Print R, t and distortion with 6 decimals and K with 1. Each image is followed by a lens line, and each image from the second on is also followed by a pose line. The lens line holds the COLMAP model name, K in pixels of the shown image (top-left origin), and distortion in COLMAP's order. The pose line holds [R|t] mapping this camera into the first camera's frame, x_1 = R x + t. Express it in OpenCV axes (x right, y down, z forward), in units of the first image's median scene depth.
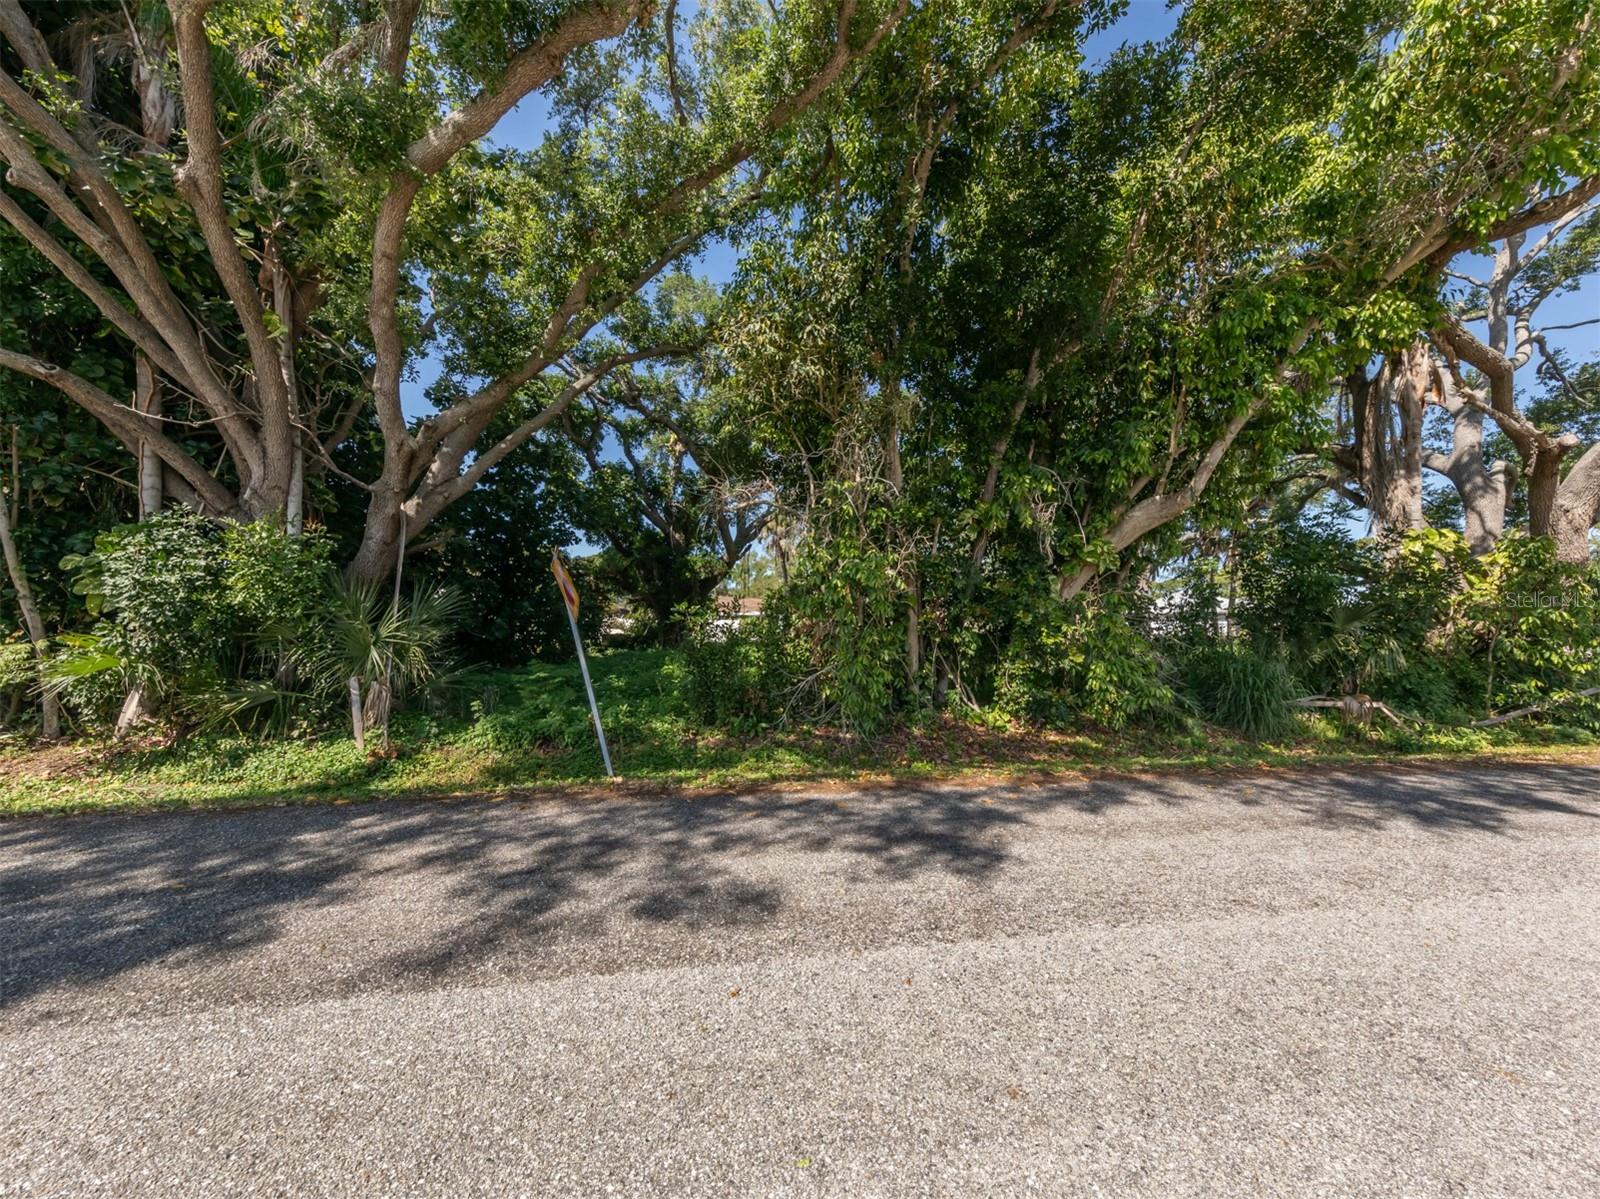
lens RADIAL K [[482.1, 0, 799.0], [0, 482.1, 600.4], [0, 0, 1]] dist [0.000856, -0.000053]
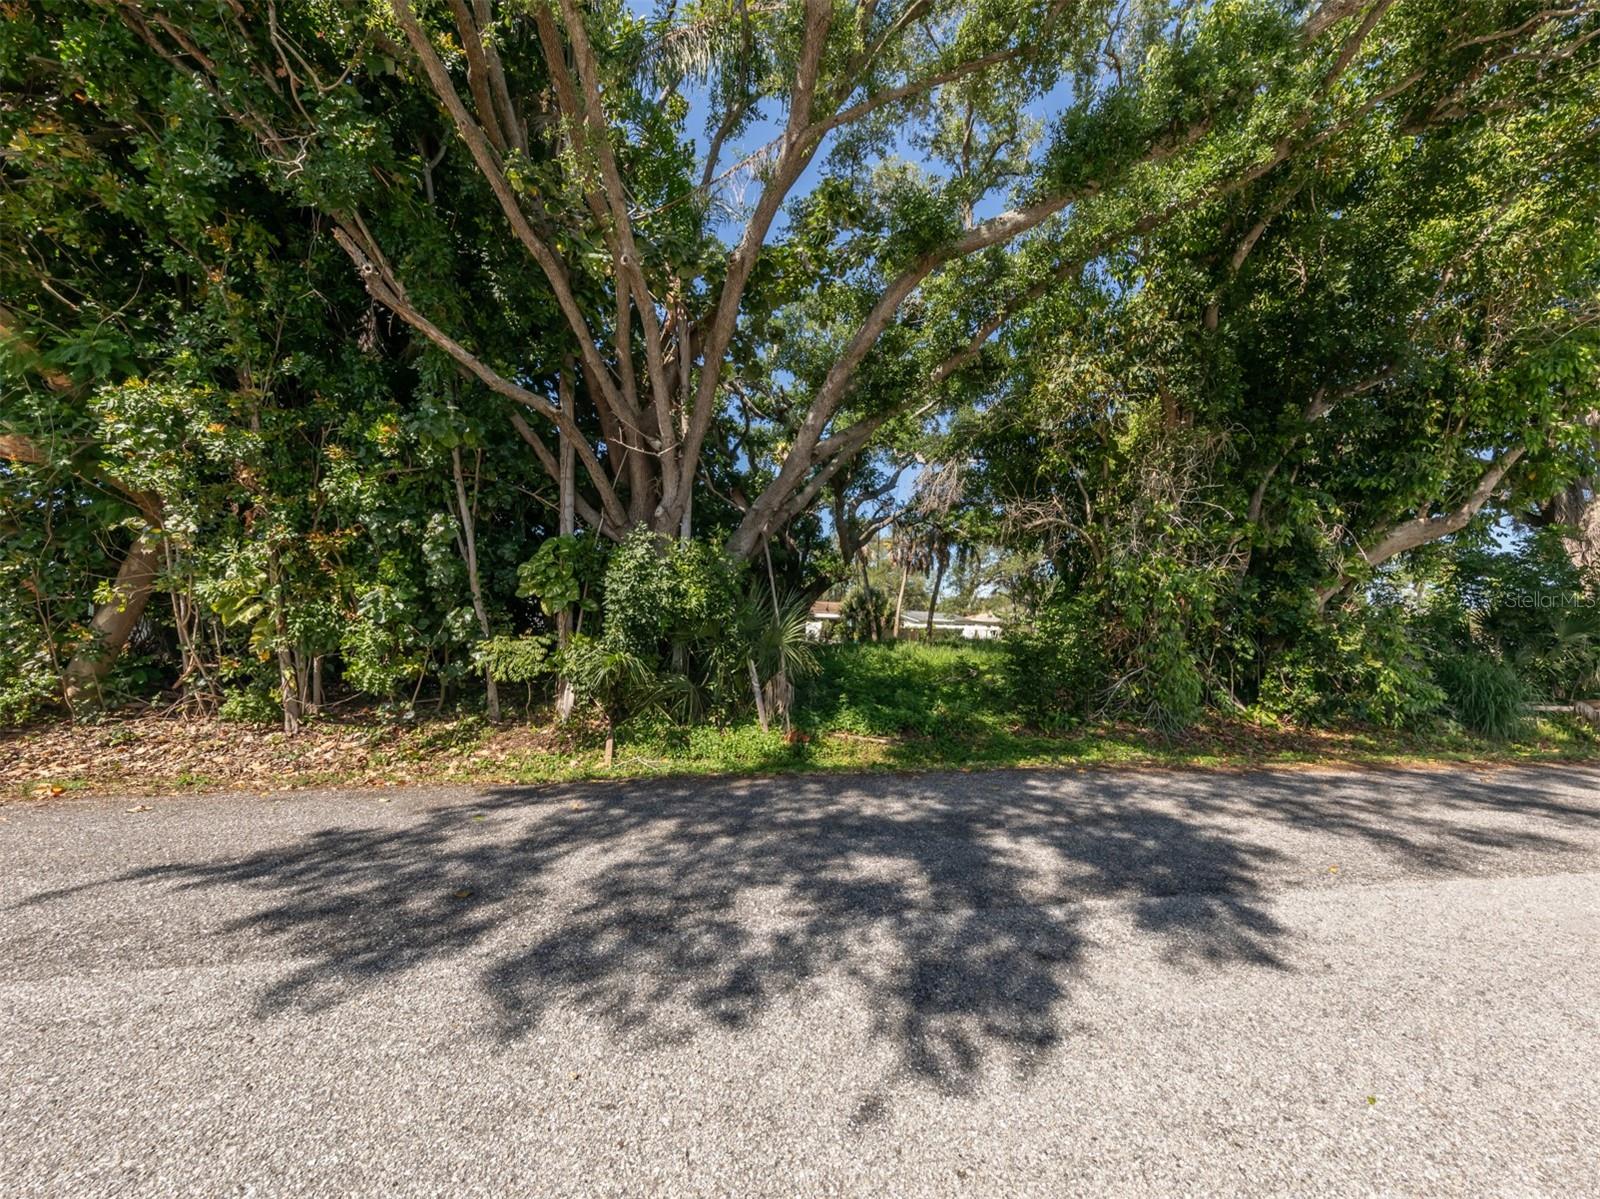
lens RADIAL K [[482.1, 0, 800.9], [0, 482.1, 602.5], [0, 0, 1]] dist [0.000856, -0.000053]
pose [[0.999883, 0.012131, -0.009340, -0.709282], [-0.012129, 0.999926, 0.000316, -0.007393], [0.009343, -0.000203, 0.999956, -0.132571]]
